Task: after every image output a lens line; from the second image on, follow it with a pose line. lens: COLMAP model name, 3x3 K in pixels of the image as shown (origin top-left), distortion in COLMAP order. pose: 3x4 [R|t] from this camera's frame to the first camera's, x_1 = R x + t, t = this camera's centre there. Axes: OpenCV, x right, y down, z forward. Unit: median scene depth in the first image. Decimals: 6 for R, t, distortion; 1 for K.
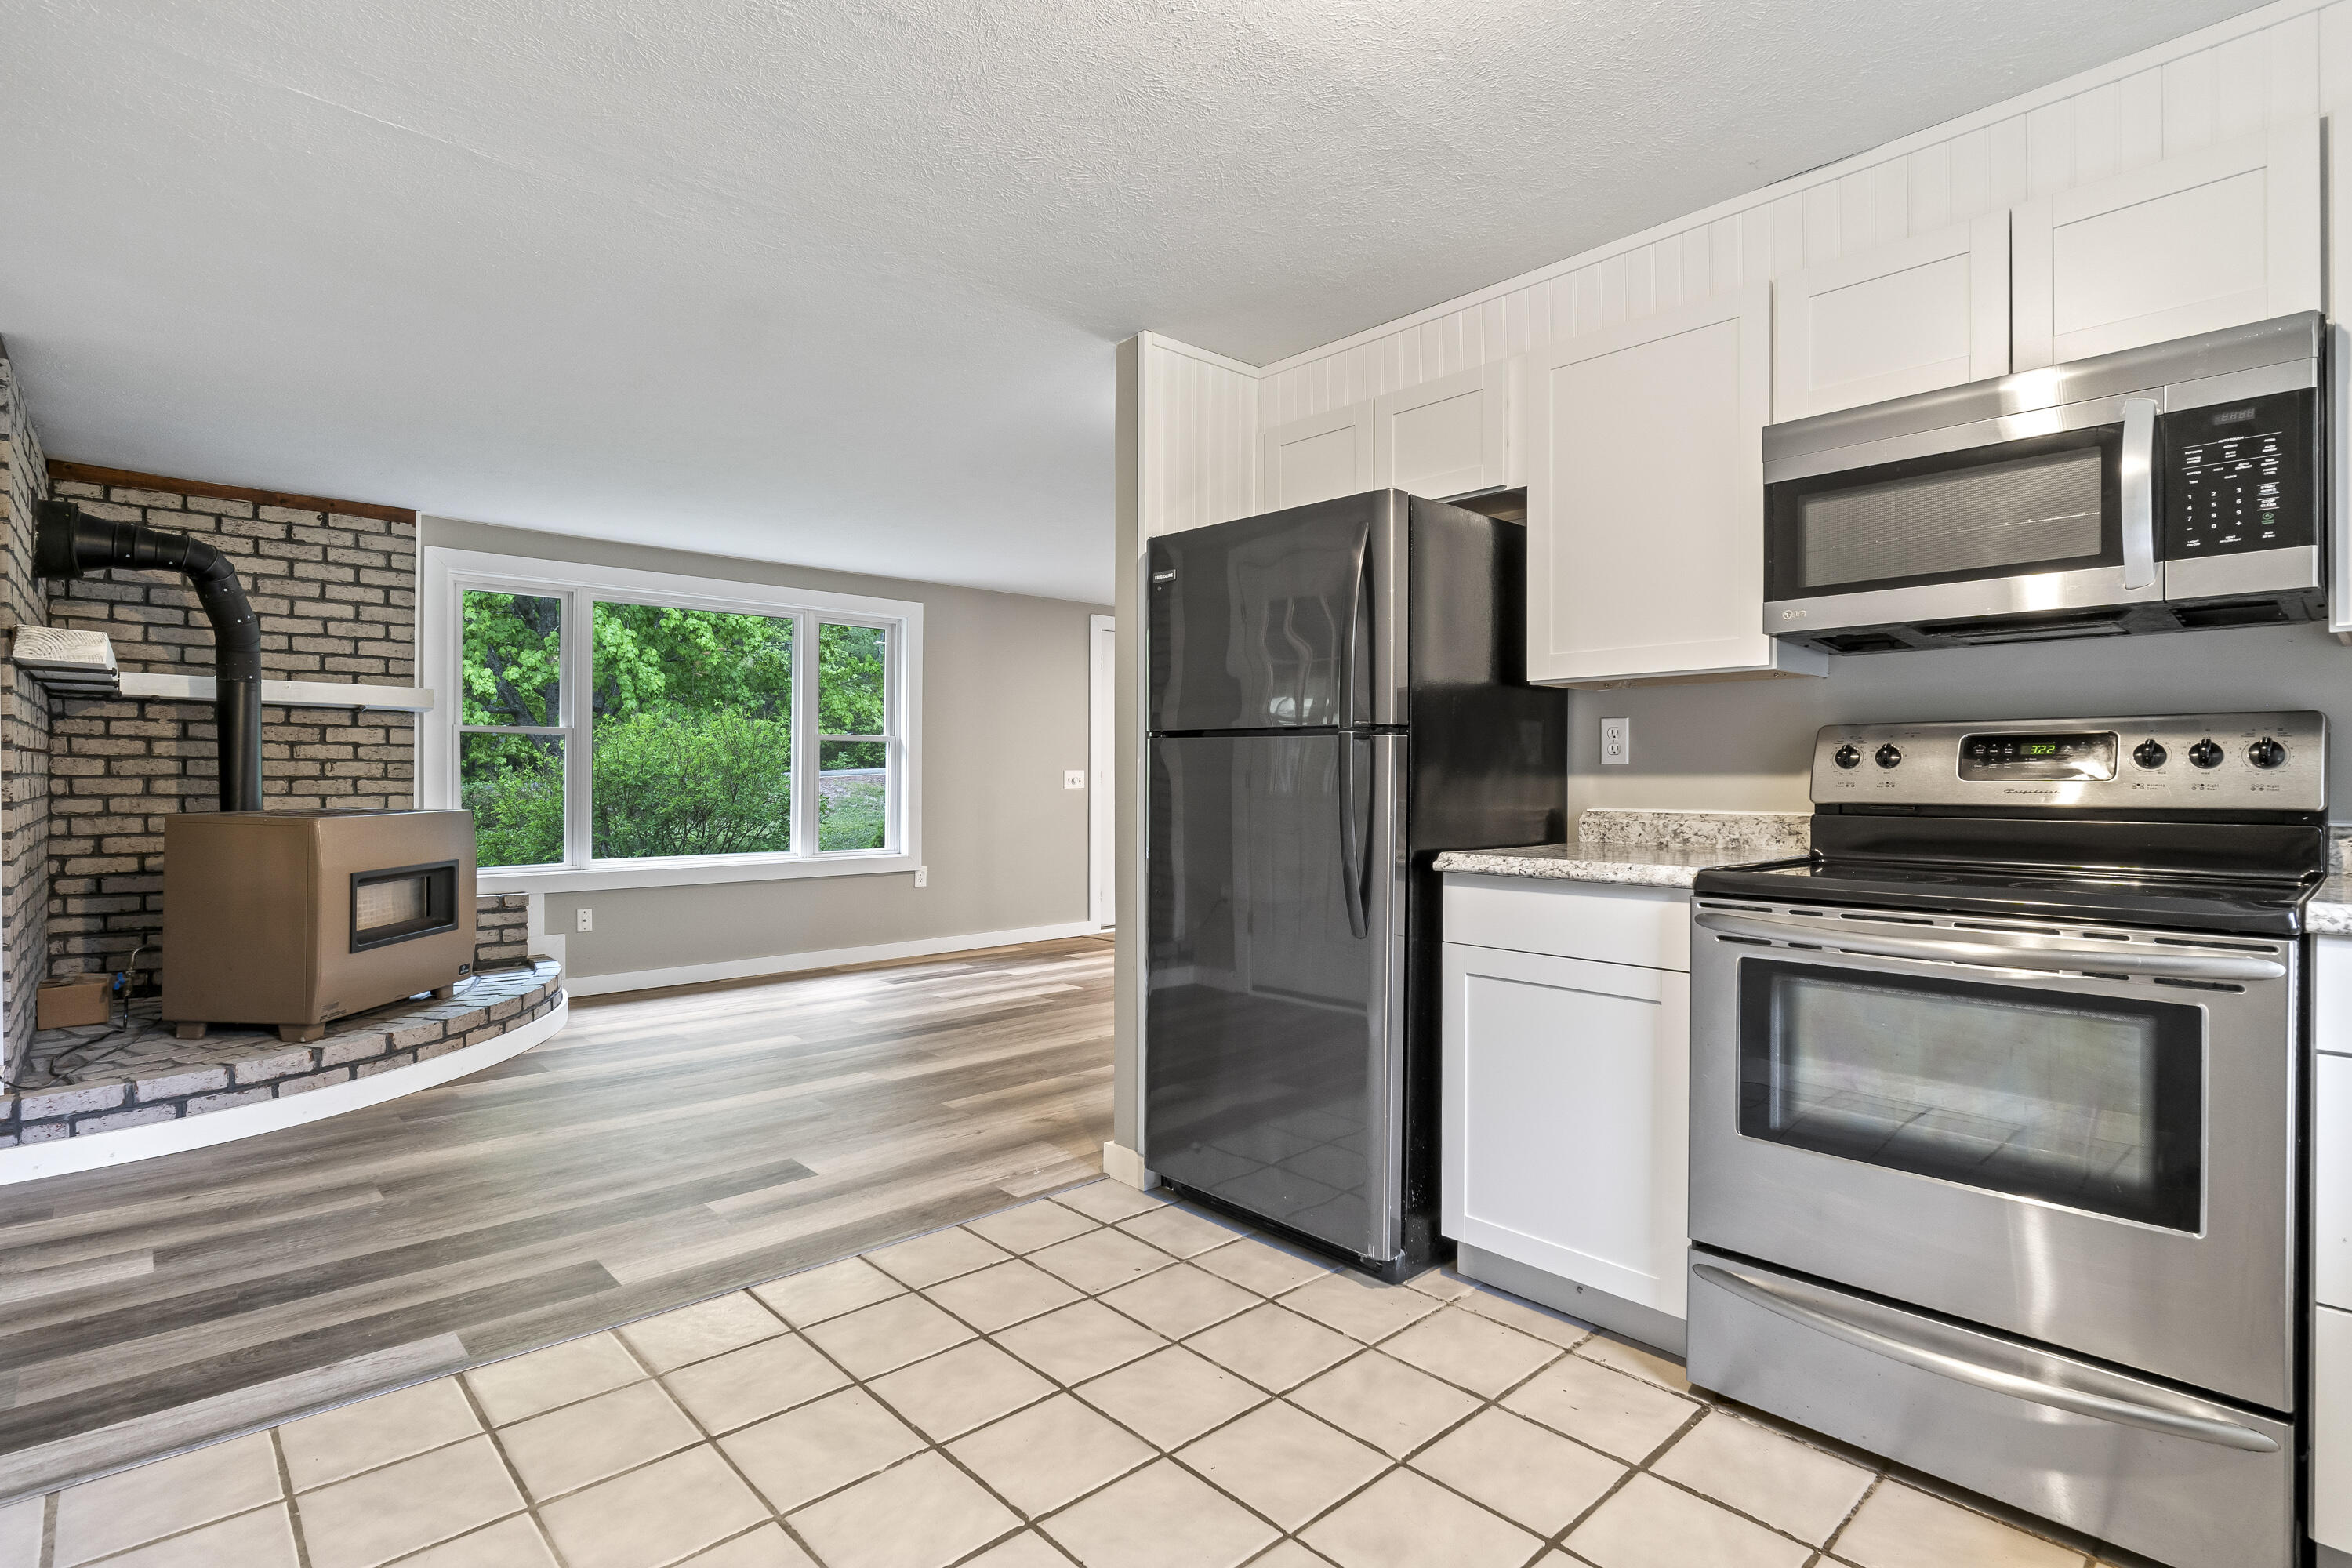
lens RADIAL K [[1145.4, 0, 1173.3], [0, 1145.4, 770.2], [0, 0, 1]] dist [0.000067, 0.000033]
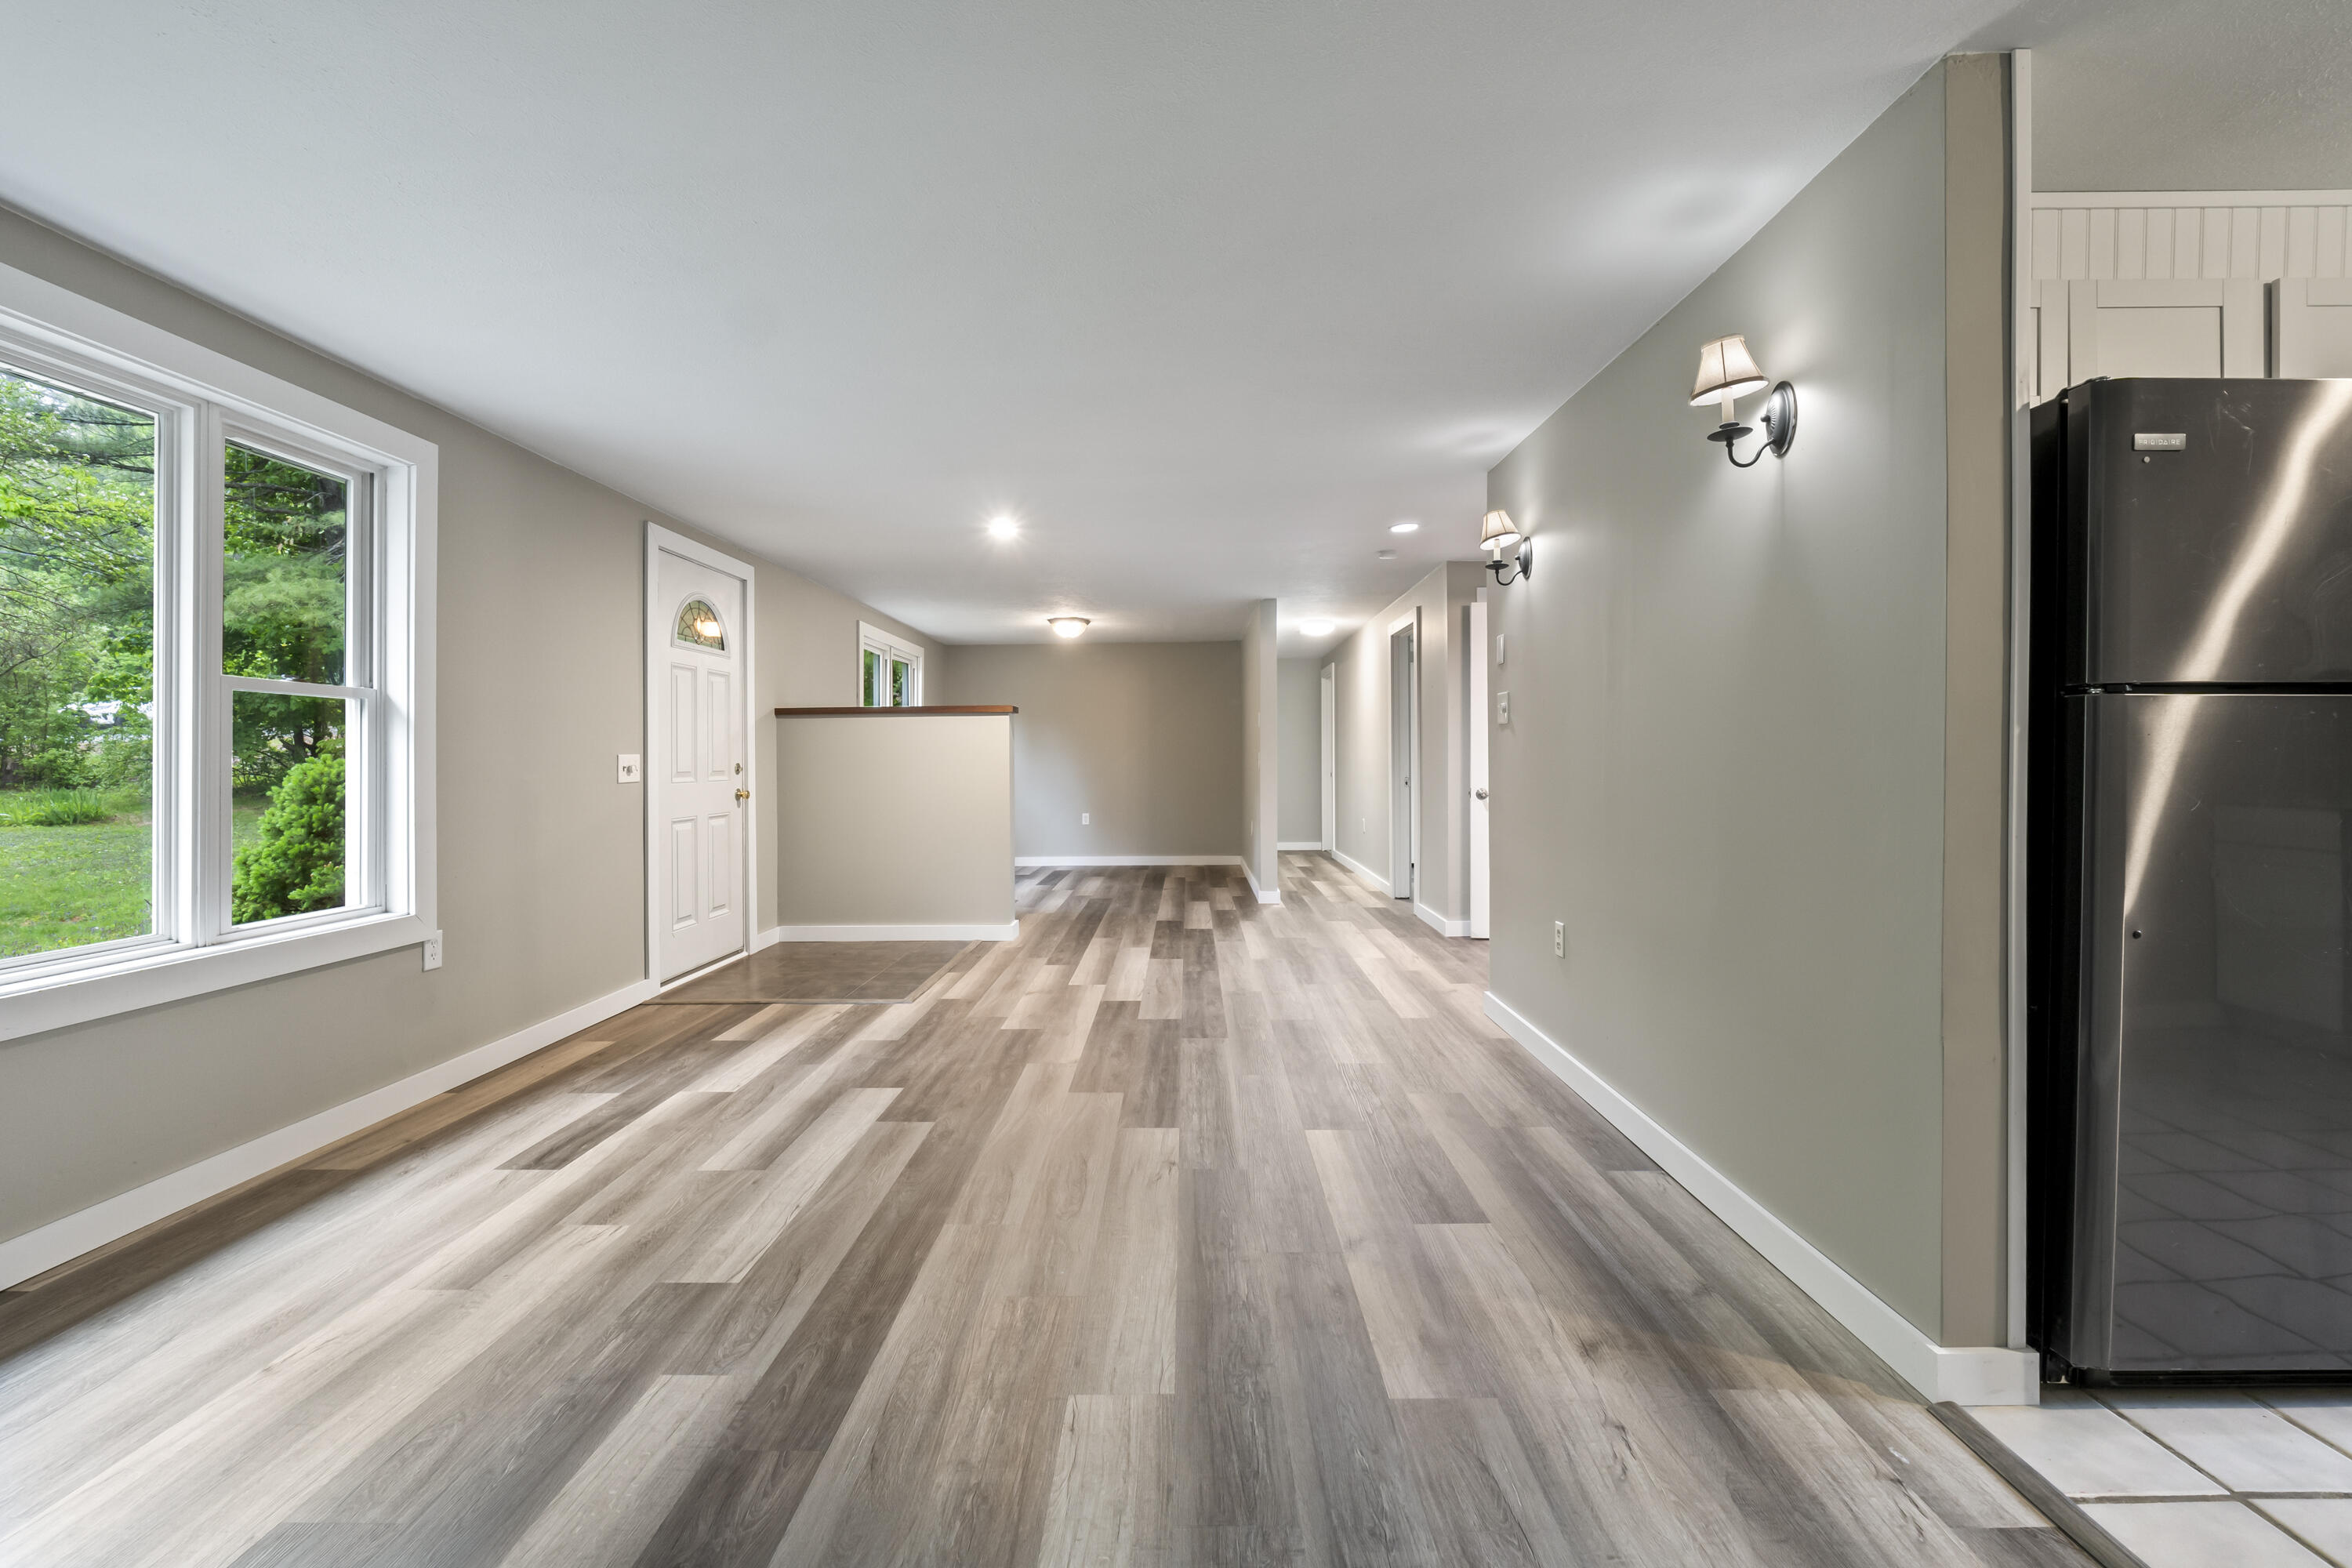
lens RADIAL K [[1004.0, 0, 1177.8], [0, 1004.0, 759.0], [0, 0, 1]] dist [-0.008958, -0.000240]
pose [[0.682873, -0.005425, 0.730517, -0.455164], [0.004360, 0.999985, 0.003351, 0.003015], [-0.730524, 0.000897, 0.682886, 0.588319]]
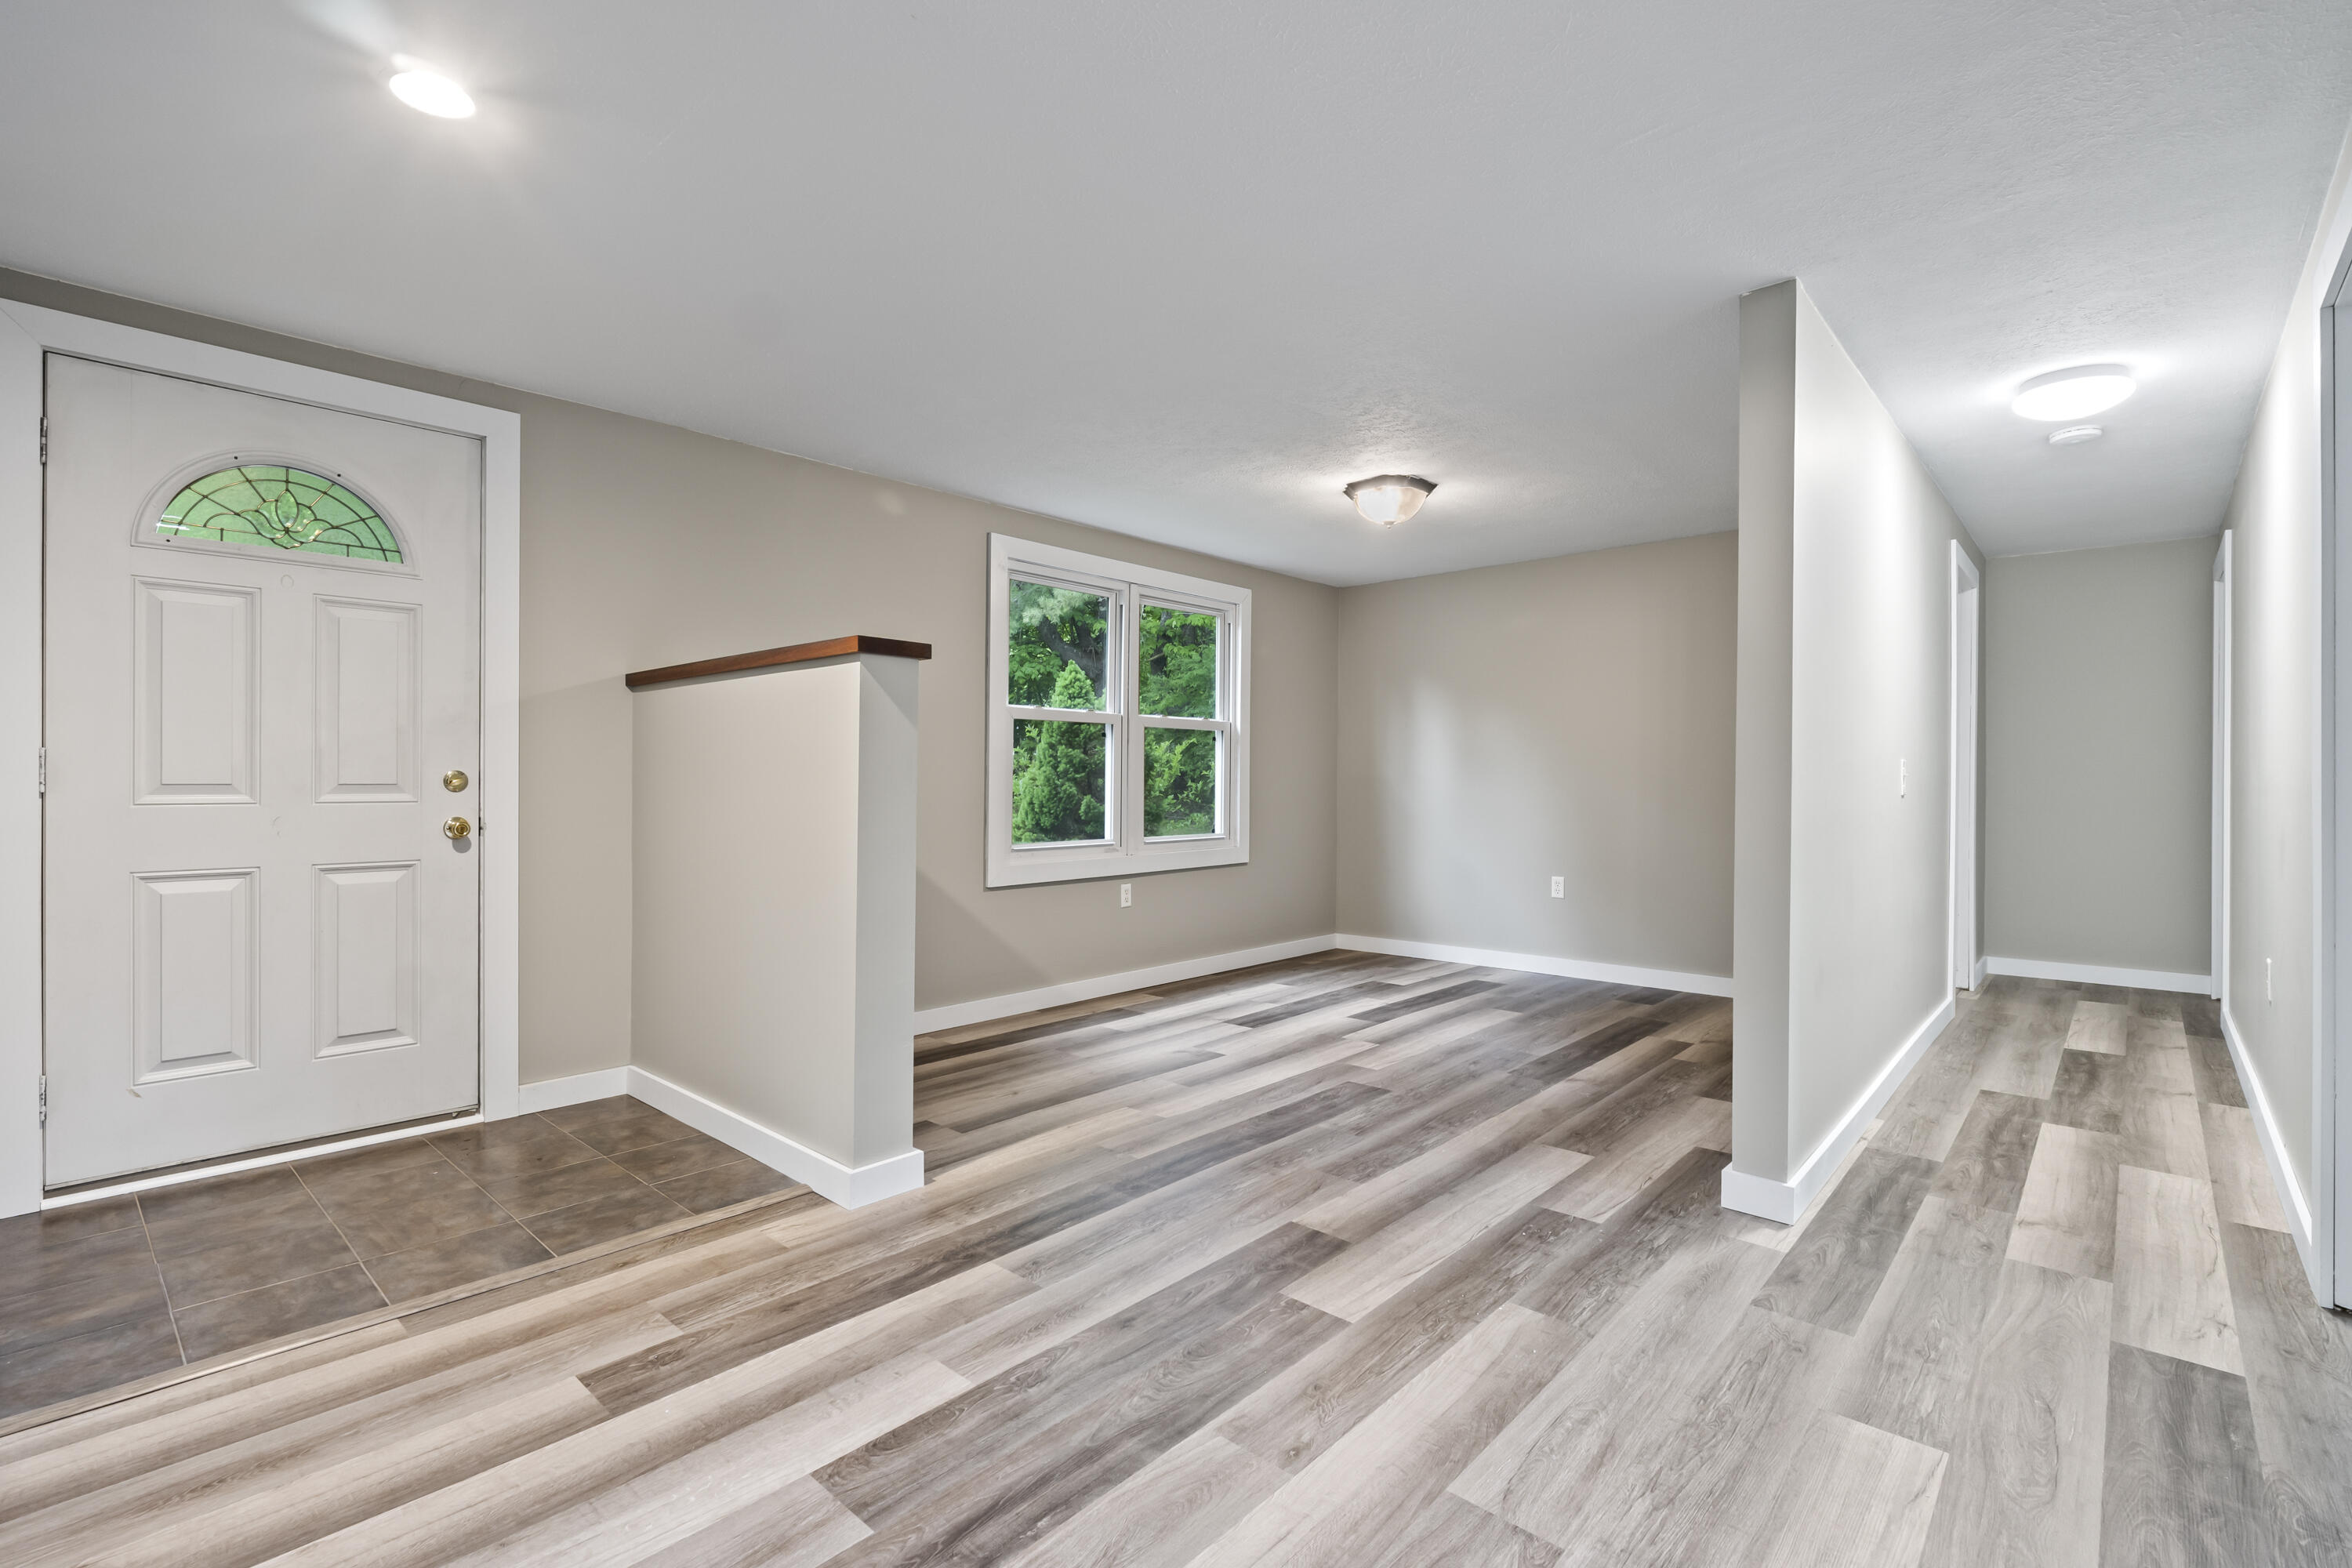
lens RADIAL K [[1064.3, 0, 1175.2], [0, 1064.3, 780.5], [0, 0, 1]] dist [-0.002491, -0.000177]
pose [[0.996307, 0.004570, 0.085735, 0.405979], [-0.004692, 0.999988, 0.001224, 0.012129], [-0.085728, -0.001622, 0.996317, 1.026529]]
